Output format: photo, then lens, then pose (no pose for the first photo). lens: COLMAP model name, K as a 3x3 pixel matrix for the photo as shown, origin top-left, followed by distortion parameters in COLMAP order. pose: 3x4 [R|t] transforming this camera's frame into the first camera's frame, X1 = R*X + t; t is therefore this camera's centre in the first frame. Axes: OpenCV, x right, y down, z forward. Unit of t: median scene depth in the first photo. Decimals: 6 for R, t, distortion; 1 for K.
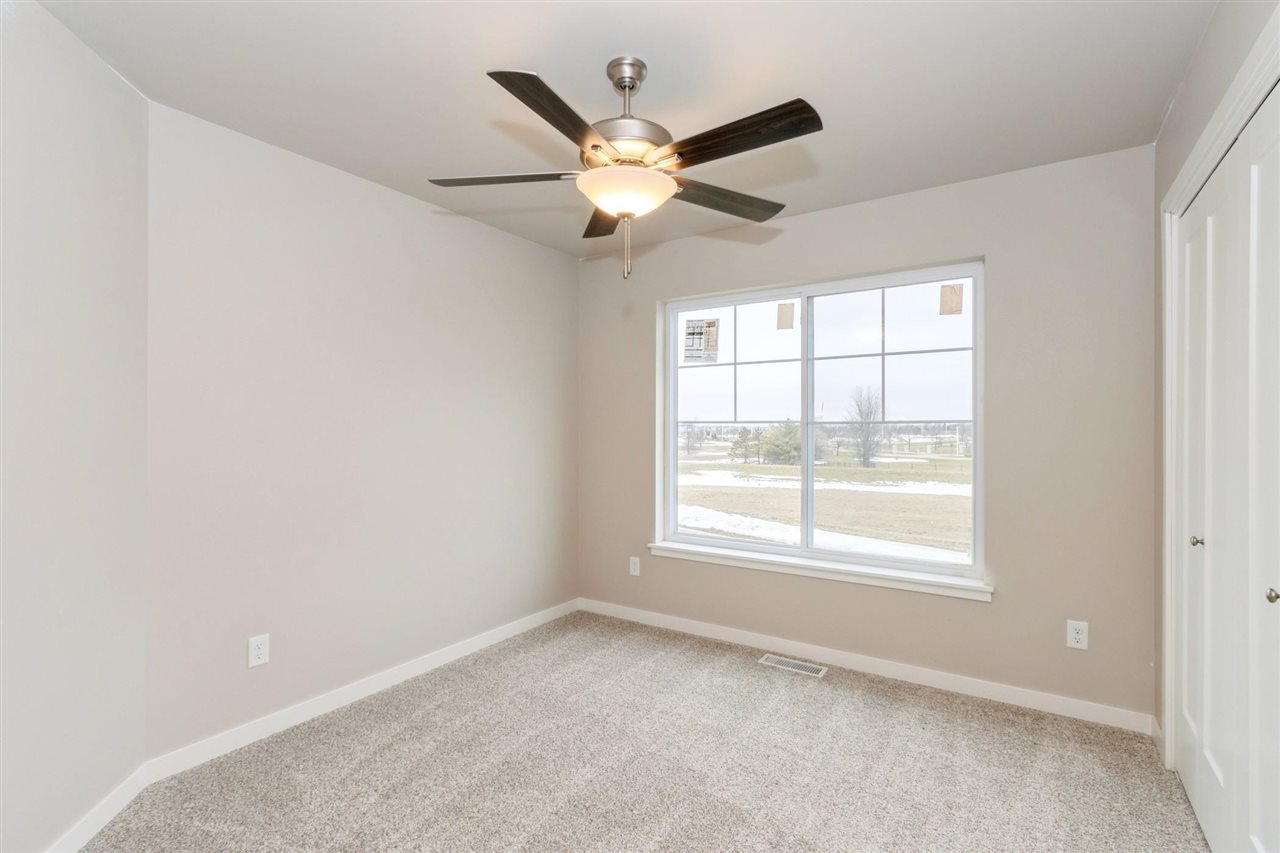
lens RADIAL K [[615.6, 0, 640.0], [0, 615.6, 426.5], [0, 0, 1]] dist [0.006469, -0.000435]
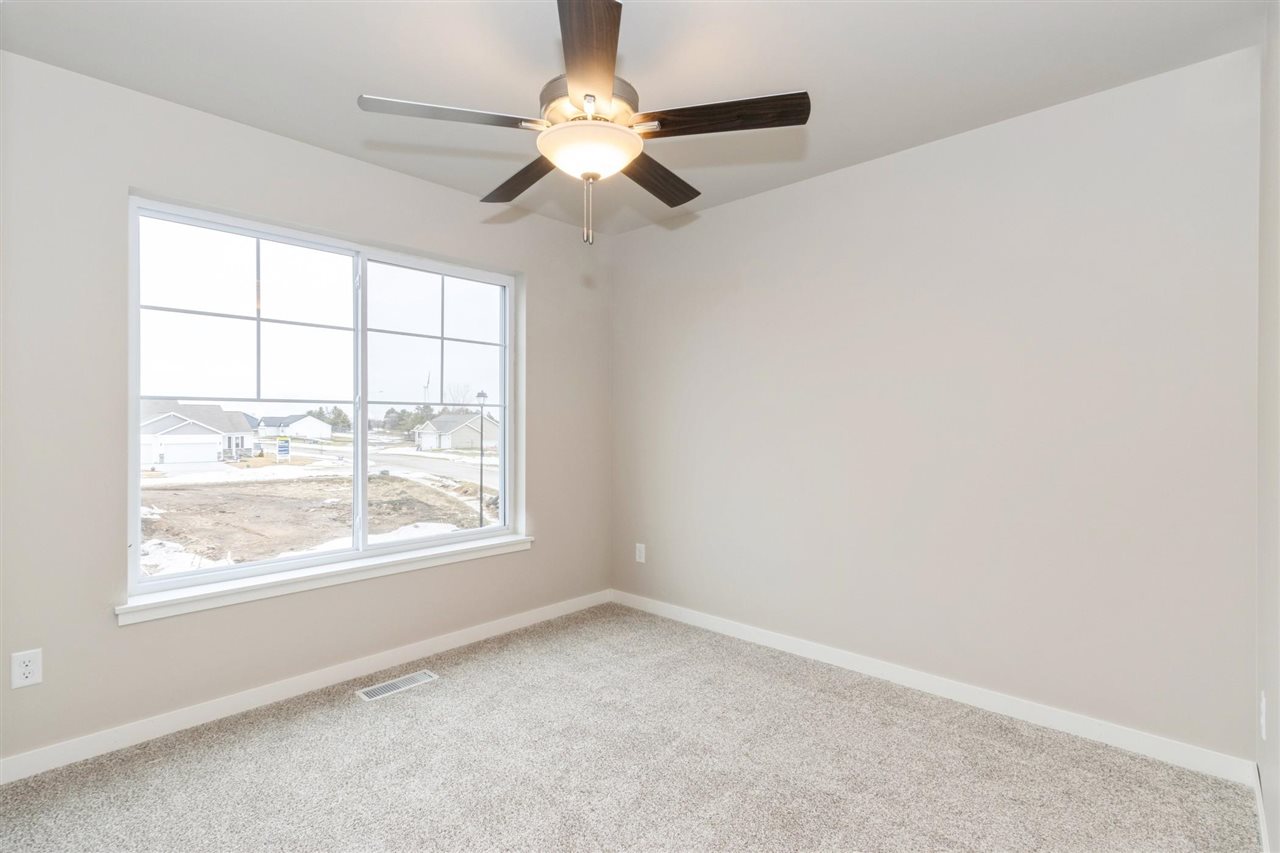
lens RADIAL K [[603.7, 0, 640.0], [0, 603.7, 432.7], [0, 0, 1]] dist [0.003918, -0.000531]
pose [[0.158800, -0.010793, 0.987252, -0.456807], [0.004307, 0.999938, 0.010239, 0.025046], [-0.987301, 0.002626, 0.158837, 0.430012]]
